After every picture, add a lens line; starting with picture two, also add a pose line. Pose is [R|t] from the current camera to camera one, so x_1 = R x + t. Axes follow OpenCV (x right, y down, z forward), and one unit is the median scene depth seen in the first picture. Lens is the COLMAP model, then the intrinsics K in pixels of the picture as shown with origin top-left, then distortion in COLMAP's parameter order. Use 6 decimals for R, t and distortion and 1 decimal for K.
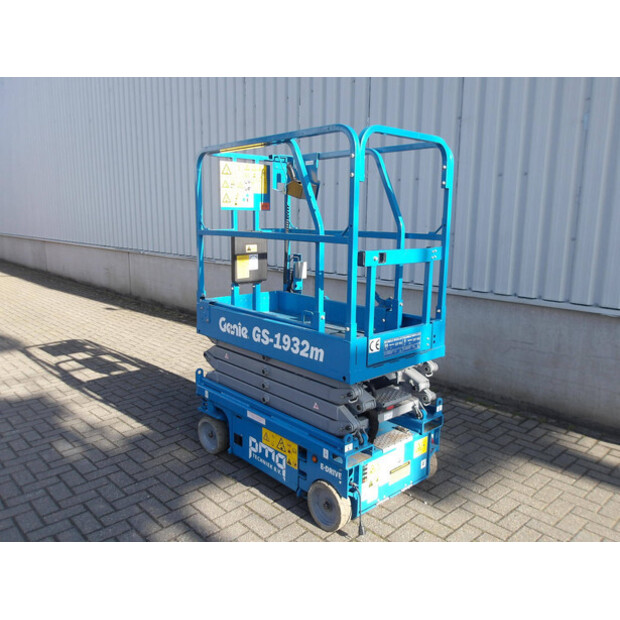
lens RADIAL K [[510.8, 0, 315.7], [0, 510.8, 309.7], [0, 0, 1]] dist [-0.005966, 0.024302]
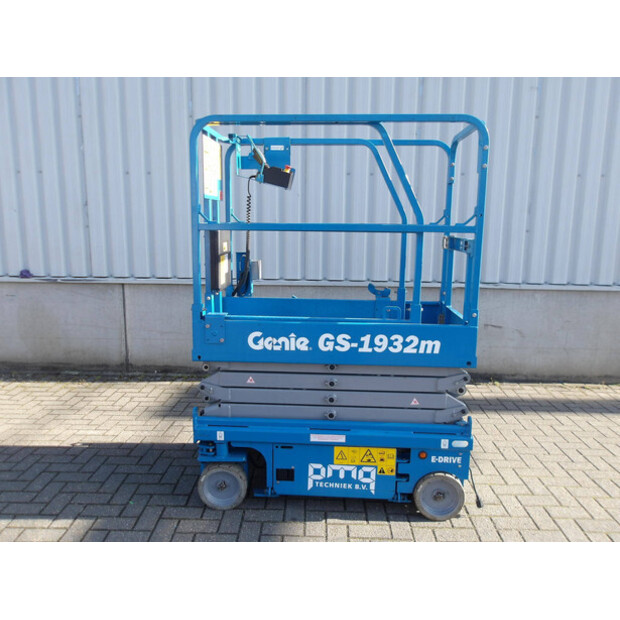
lens RADIAL K [[510.8, 0, 311.6], [0, 510.8, 308.4], [0, 0, 1]] dist [-0.005966, 0.024302]
pose [[0.720612, -0.123479, 0.682254, -0.683627], [0.124582, 0.991058, 0.047783, -0.051100], [-0.682054, 0.050564, 0.729552, 0.363846]]
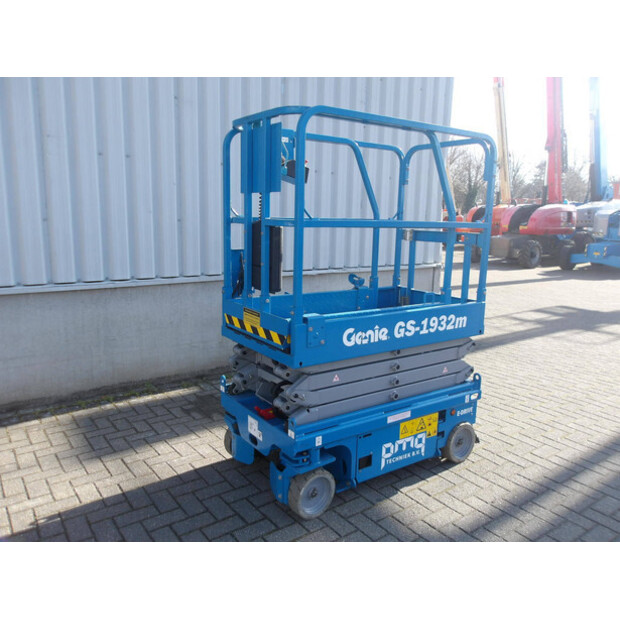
lens RADIAL K [[510.8, 0, 313.2], [0, 510.8, 310.1], [0, 0, 1]] dist [-0.005966, 0.024302]
pose [[0.132602, -0.192003, 0.972395, -0.998587], [0.156664, 0.972786, 0.170716, -0.165400], [-0.978710, 0.129702, 0.159073, 0.953628]]
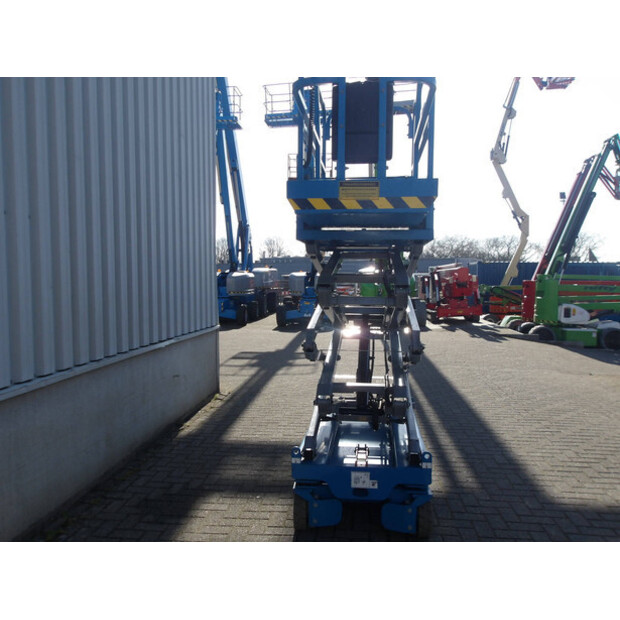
lens RADIAL K [[510.8, 0, 306.0], [0, 510.8, 311.9], [0, 0, 1]] dist [-0.005966, 0.024302]
pose [[-0.656562, -0.049384, 0.752654, -0.827717], [0.130861, 0.975264, 0.178144, -0.326643], [-0.742834, 0.215456, -0.633858, 1.850402]]
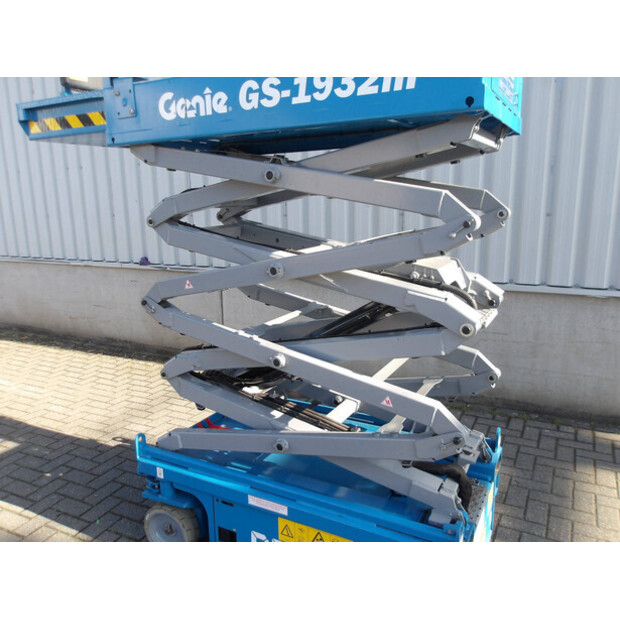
lens RADIAL K [[510.8, 0, 311.7], [0, 510.8, 307.7], [0, 0, 1]] dist [-0.005966, 0.024302]
pose [[0.944760, -0.093520, 0.314138, -0.238331], [0.085747, 0.995573, 0.038505, -0.058040], [-0.316348, -0.009441, 0.948596, 0.357053]]
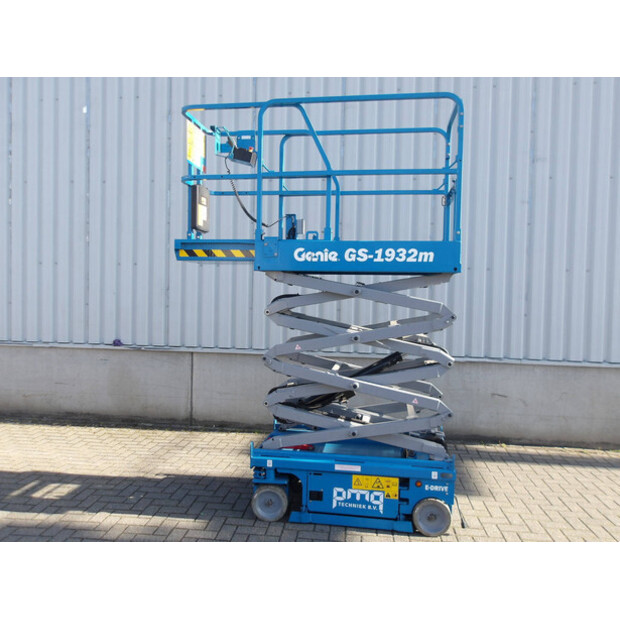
lens RADIAL K [[510.8, 0, 311.7], [0, 510.8, 307.4], [0, 0, 1]] dist [-0.005966, 0.024302]
pose [[0.777437, -0.012433, 0.628837, -0.896166], [0.102400, 0.988967, -0.107045, -0.037006], [-0.620569, 0.147614, 0.770133, 0.084124]]
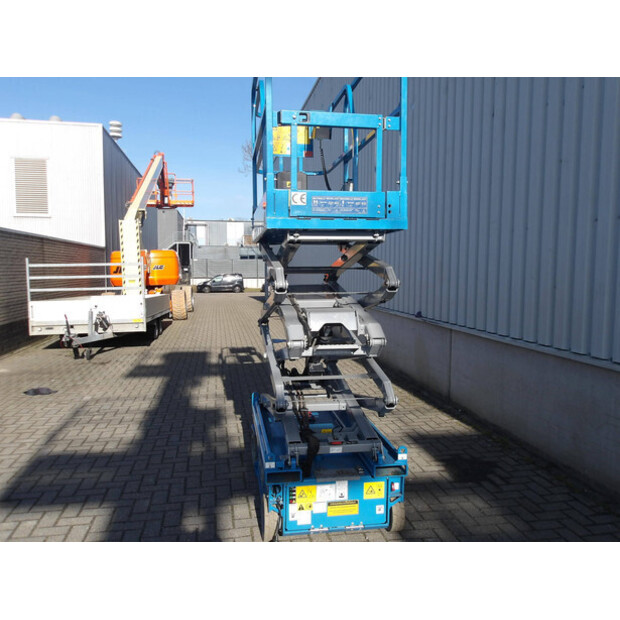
lens RADIAL K [[510.8, 0, 304.9], [0, 510.8, 310.9], [0, 0, 1]] dist [-0.005966, 0.024302]
pose [[0.840071, 0.039470, -0.541039, 0.571809], [-0.095670, 0.992497, -0.076142, 0.004955], [0.533974, 0.115726, 0.837544, 0.032404]]
